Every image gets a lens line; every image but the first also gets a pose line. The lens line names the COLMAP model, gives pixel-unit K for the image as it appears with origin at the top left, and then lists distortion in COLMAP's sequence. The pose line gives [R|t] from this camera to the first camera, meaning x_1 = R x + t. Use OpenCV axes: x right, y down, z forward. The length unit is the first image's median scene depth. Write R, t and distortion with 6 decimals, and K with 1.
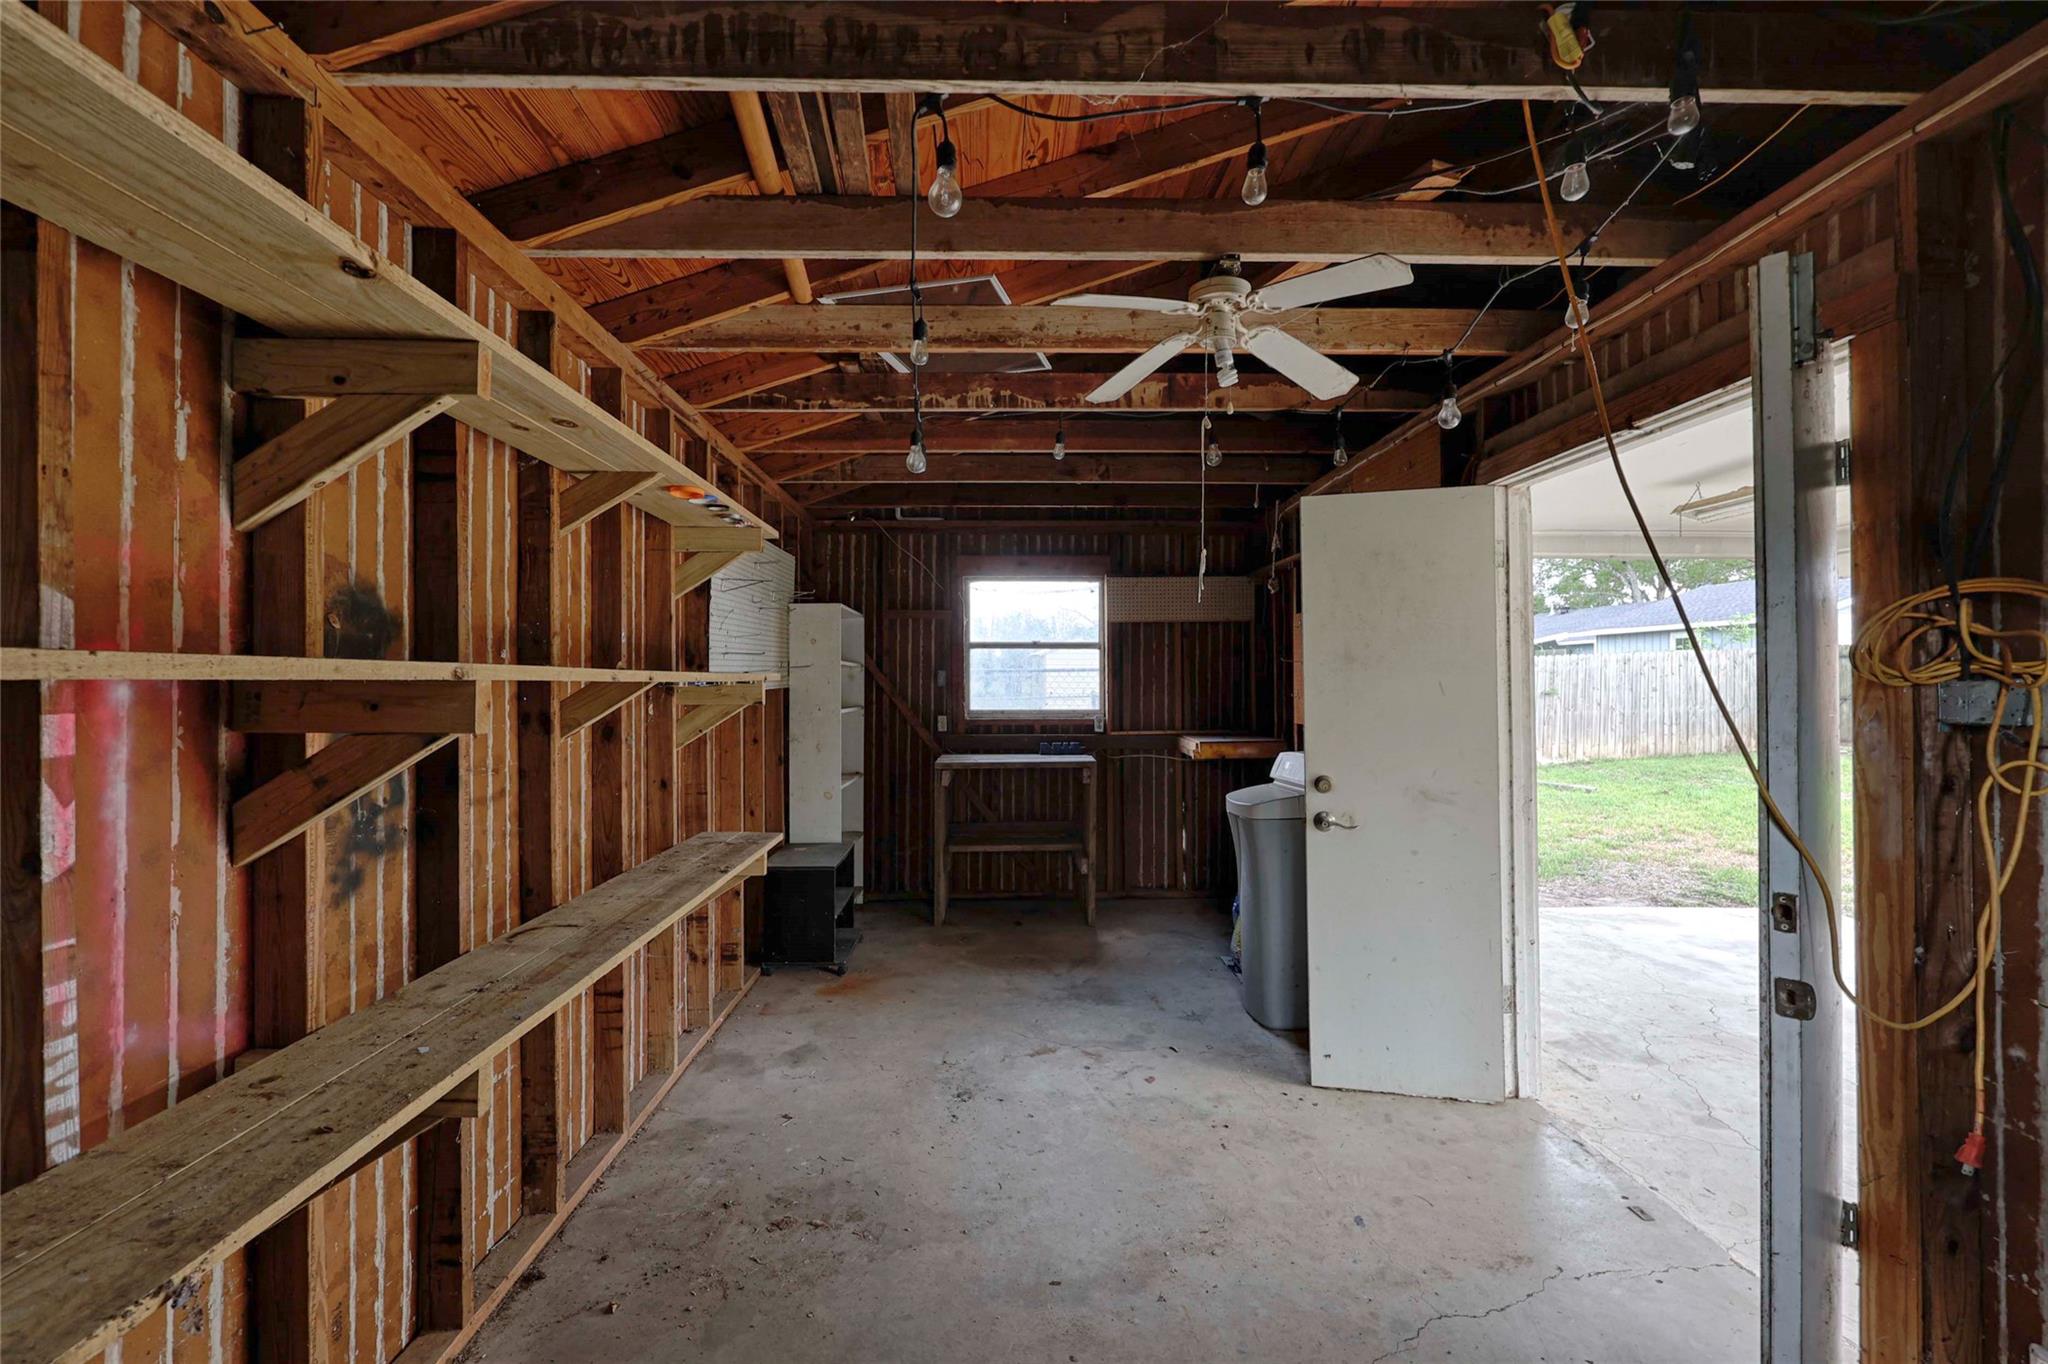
lens RADIAL K [[839.4, 0, 1022.8], [0, 839.4, 679.6], [0, 0, 1]] dist [0.002564, 0.000302]
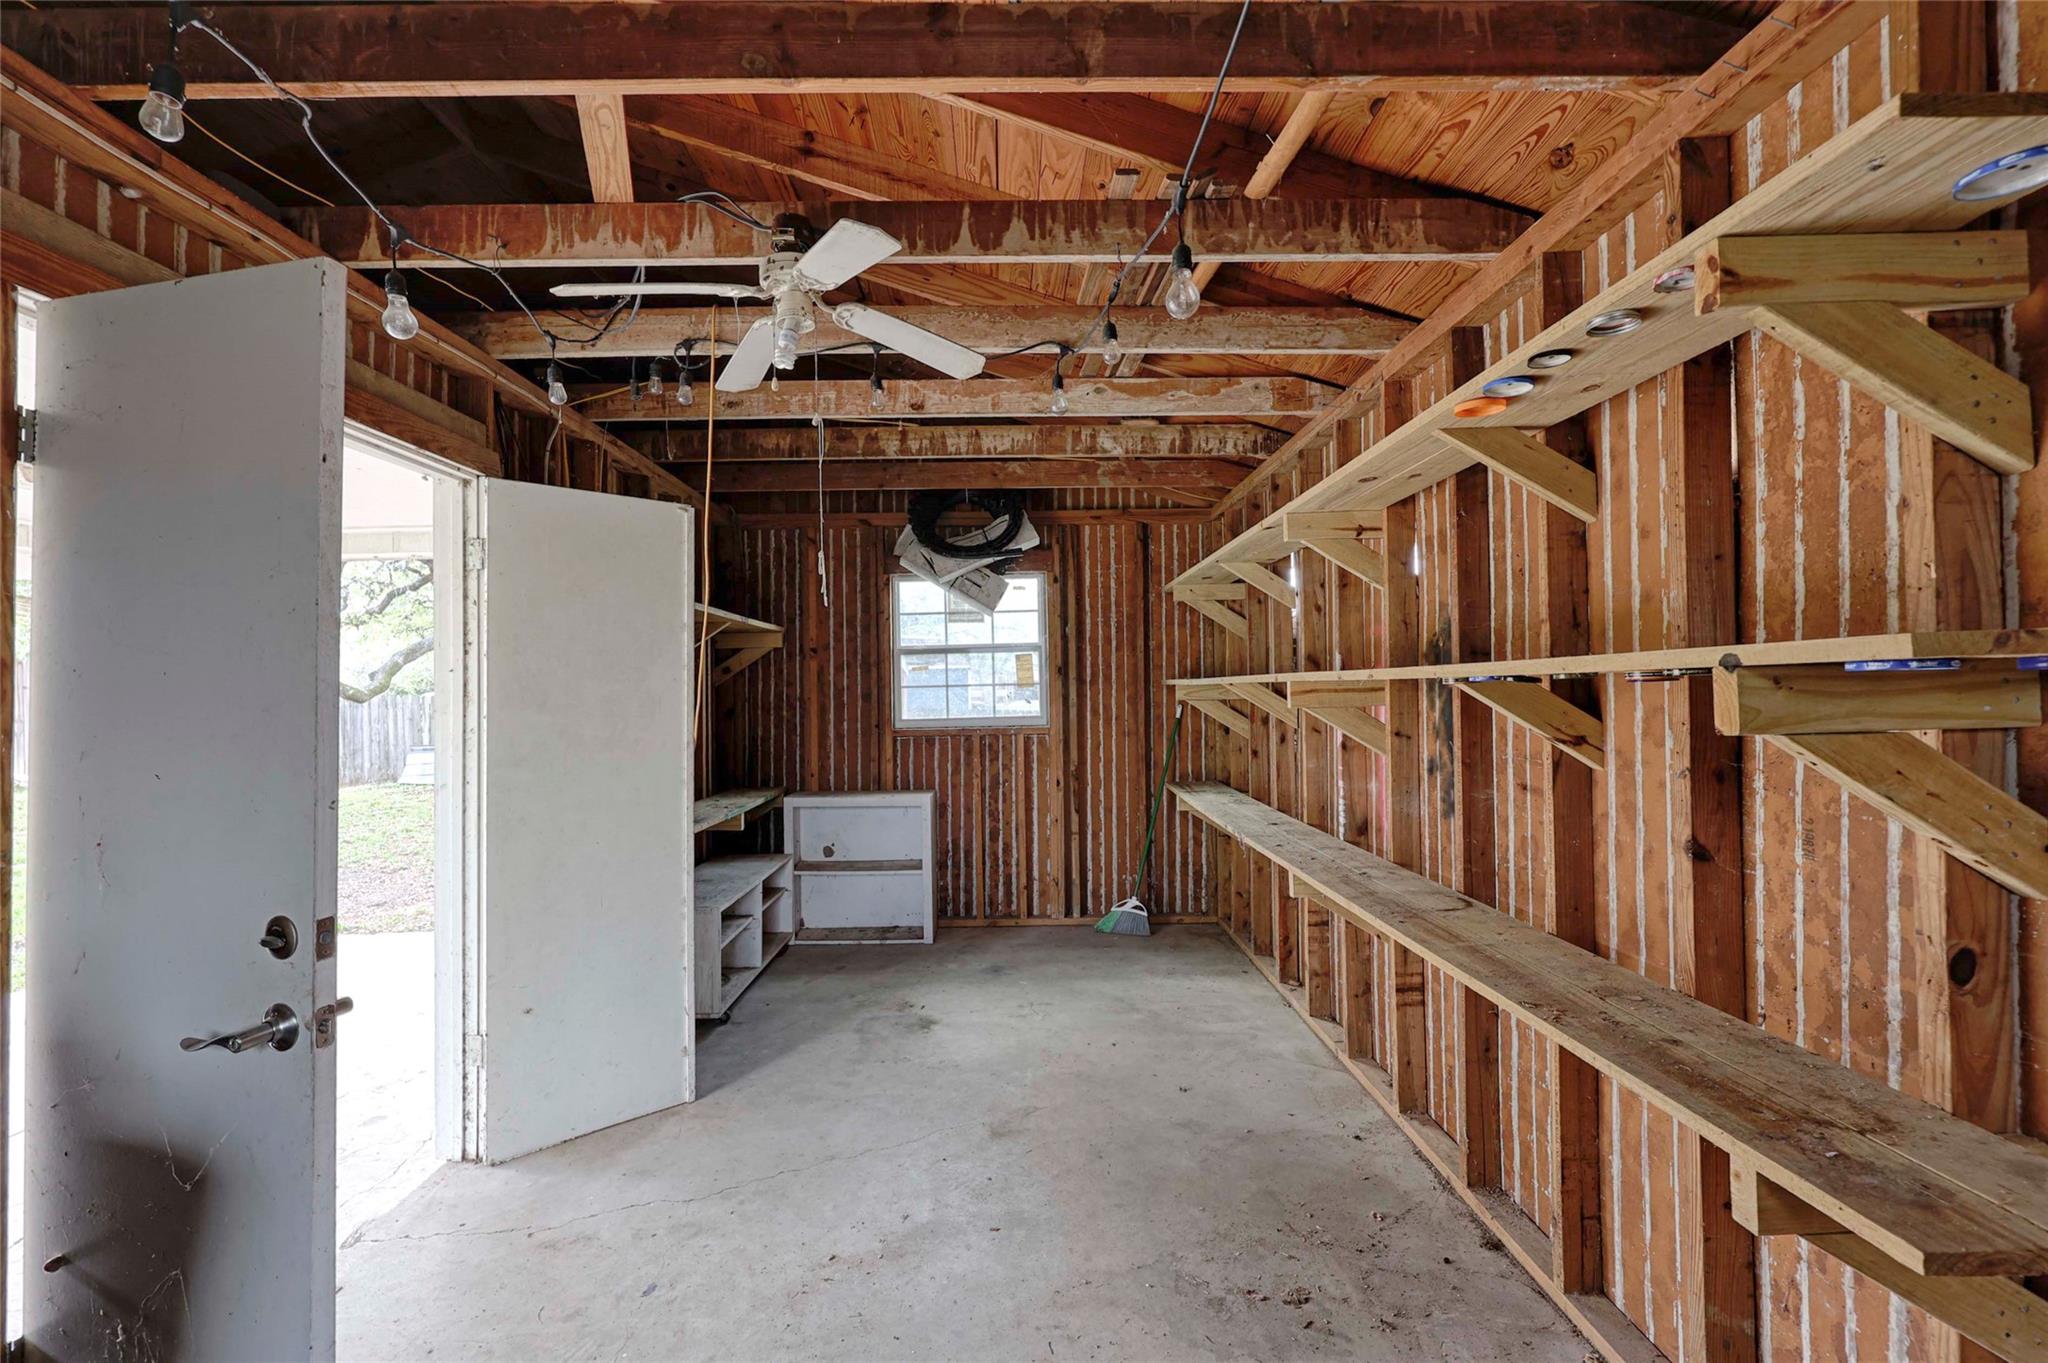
lens RADIAL K [[827.6, 0, 1021.1], [0, 827.6, 678.9], [0, 0, 1]] dist [-0.001268, -0.000514]
pose [[-0.999634, 0.018594, 0.019658, -0.028644], [0.018256, 0.999685, -0.017243, 0.012106], [-0.019973, -0.016878, -0.999658, 1.968756]]
